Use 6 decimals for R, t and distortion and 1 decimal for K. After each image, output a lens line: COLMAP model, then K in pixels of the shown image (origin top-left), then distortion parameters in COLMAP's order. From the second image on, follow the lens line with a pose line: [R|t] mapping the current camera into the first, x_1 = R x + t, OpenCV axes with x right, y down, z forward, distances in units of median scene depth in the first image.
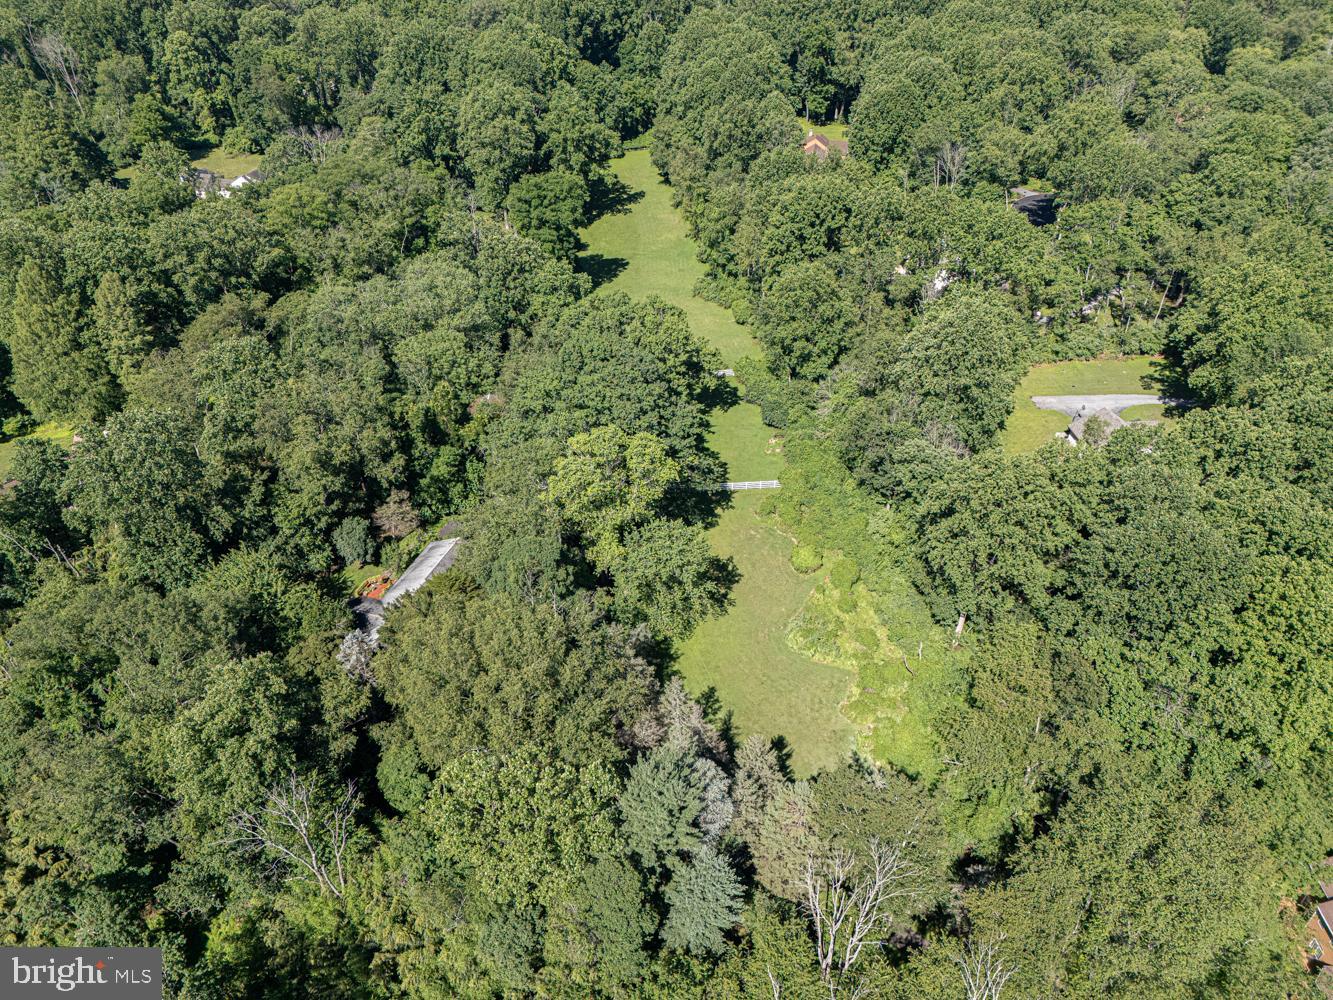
lens RADIAL K [[1009.4, 0, 666.5], [0, 1009.4, 500.0], [0, 0, 1]] dist [0.084824, -0.081208]
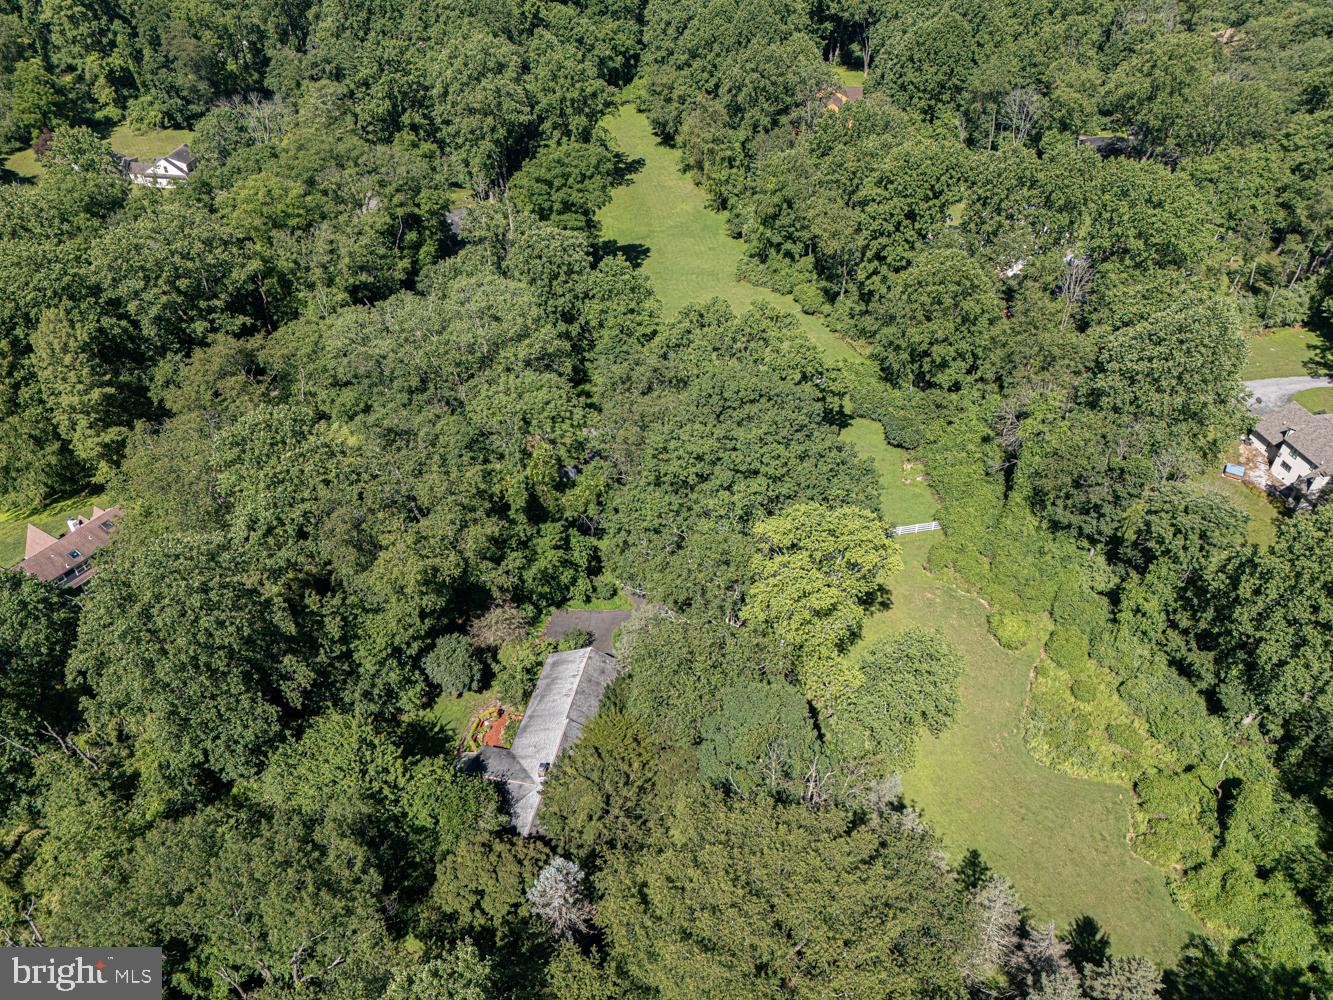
lens RADIAL K [[1009.4, 0, 666.5], [0, 1009.4, 500.0], [0, 0, 1]] dist [0.084824, -0.081208]
pose [[0.993052, -0.076258, 0.089627, -0.142590], [0.071516, 0.995923, 0.054978, -0.077765], [-0.093454, -0.048186, 0.994457, 0.162199]]
